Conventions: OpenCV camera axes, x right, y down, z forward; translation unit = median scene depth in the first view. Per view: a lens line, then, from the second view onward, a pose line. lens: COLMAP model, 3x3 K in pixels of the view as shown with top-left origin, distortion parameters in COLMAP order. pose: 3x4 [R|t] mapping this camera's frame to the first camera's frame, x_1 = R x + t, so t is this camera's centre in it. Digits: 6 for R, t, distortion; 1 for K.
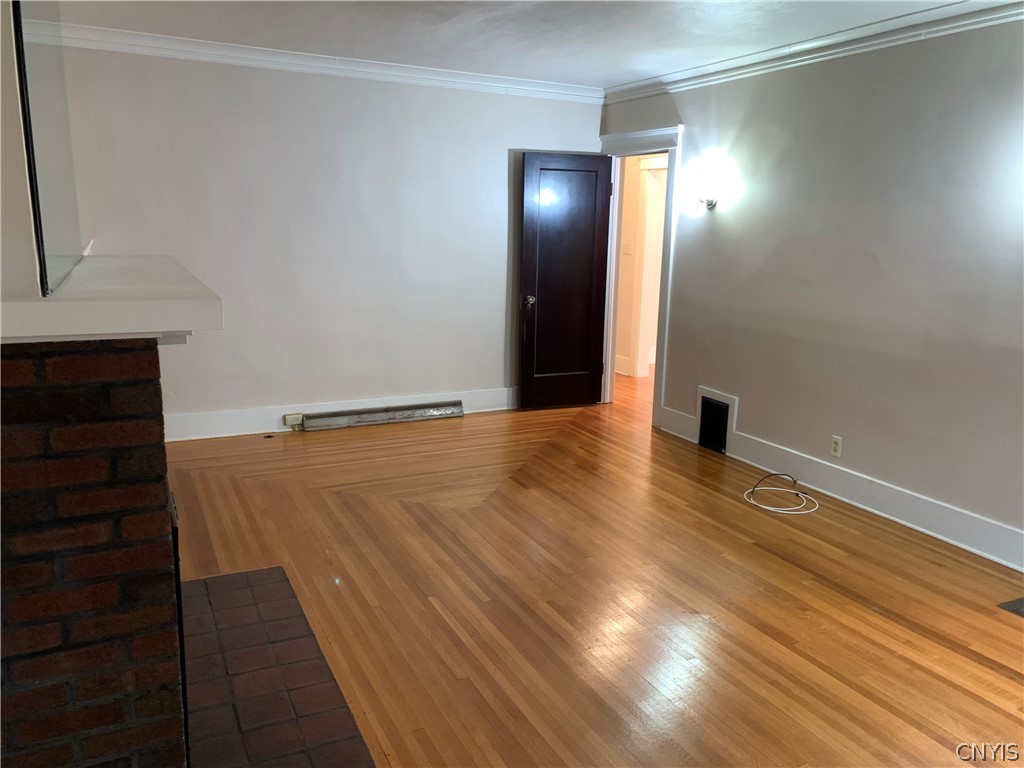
lens RADIAL K [[783.3, 0, 516.6], [0, 783.3, 385.5], [0, 0, 1]] dist [0.050399, -0.061787]
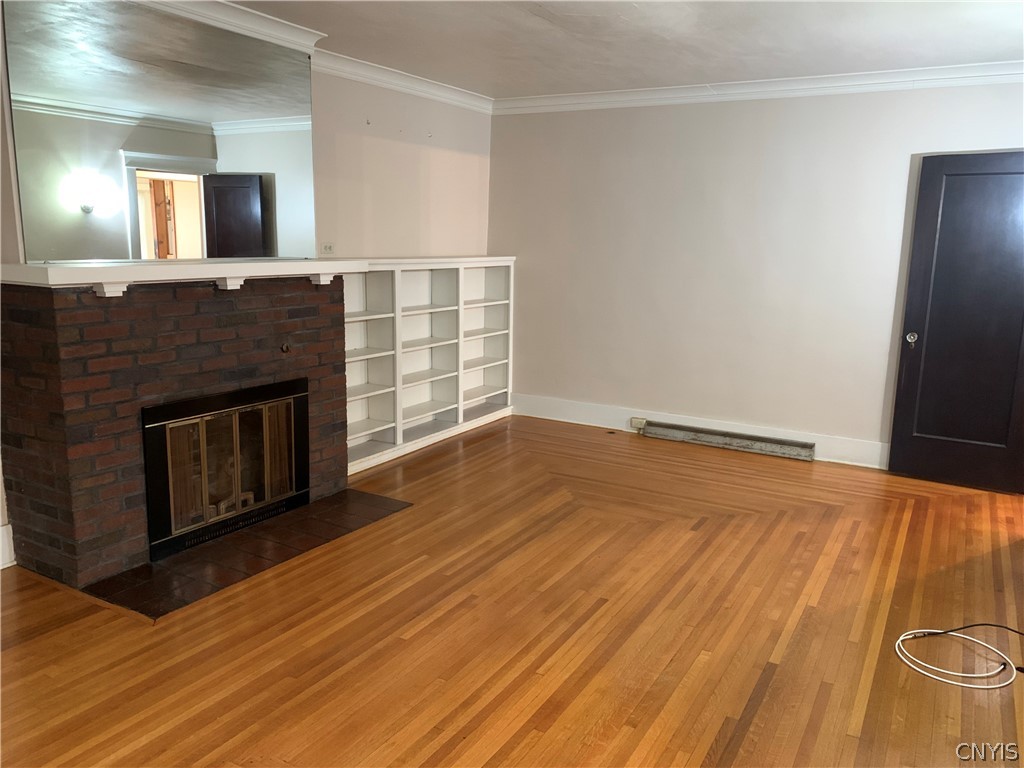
lens RADIAL K [[783.3, 0, 525.0], [0, 783.3, 381.3], [0, 0, 1]] dist [0.050399, -0.061787]
pose [[0.554685, 0.141309, -0.819973, 0.524327], [-0.178397, 0.982754, 0.048681, -0.039626], [0.812711, 0.119278, 0.570328, 0.251754]]
